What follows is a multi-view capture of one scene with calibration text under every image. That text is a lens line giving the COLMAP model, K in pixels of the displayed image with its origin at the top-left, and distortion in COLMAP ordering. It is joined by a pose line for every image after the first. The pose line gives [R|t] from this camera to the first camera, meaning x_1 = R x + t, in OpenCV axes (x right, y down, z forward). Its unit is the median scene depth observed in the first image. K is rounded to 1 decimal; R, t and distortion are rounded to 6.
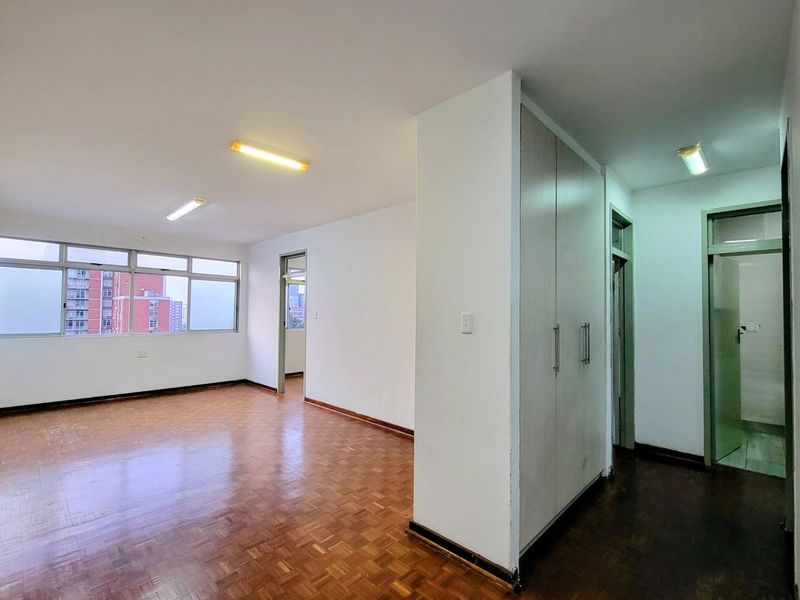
lens RADIAL K [[375.6, 0, 398.2], [0, 375.6, 303.1], [0, 0, 1]] dist [-0.001345, -0.001787]
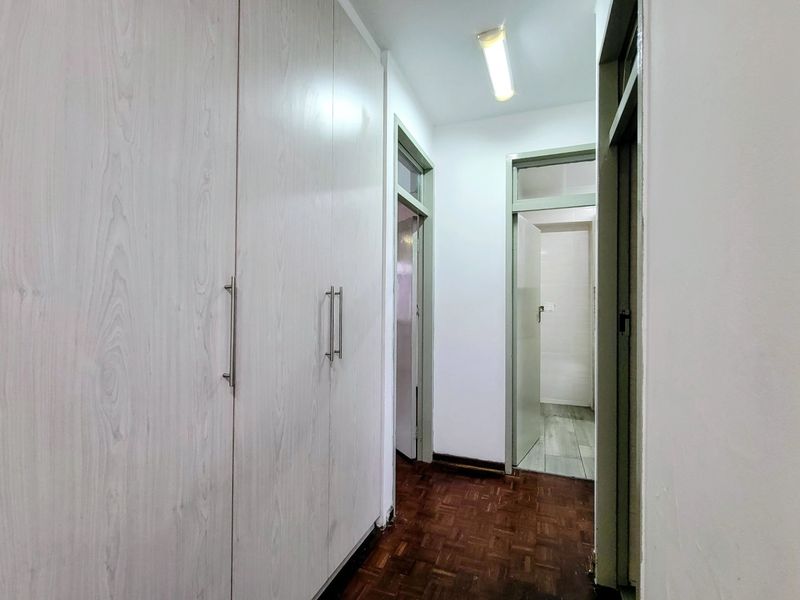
lens RADIAL K [[381.9, 0, 403.6], [0, 381.9, 298.2], [0, 0, 1]] dist [0.001980, -0.000175]
pose [[0.917571, 0.005725, 0.397530, 0.287715], [-0.011214, 0.999871, 0.011484, 0.048171], [-0.397413, -0.014995, 0.917517, 0.338482]]
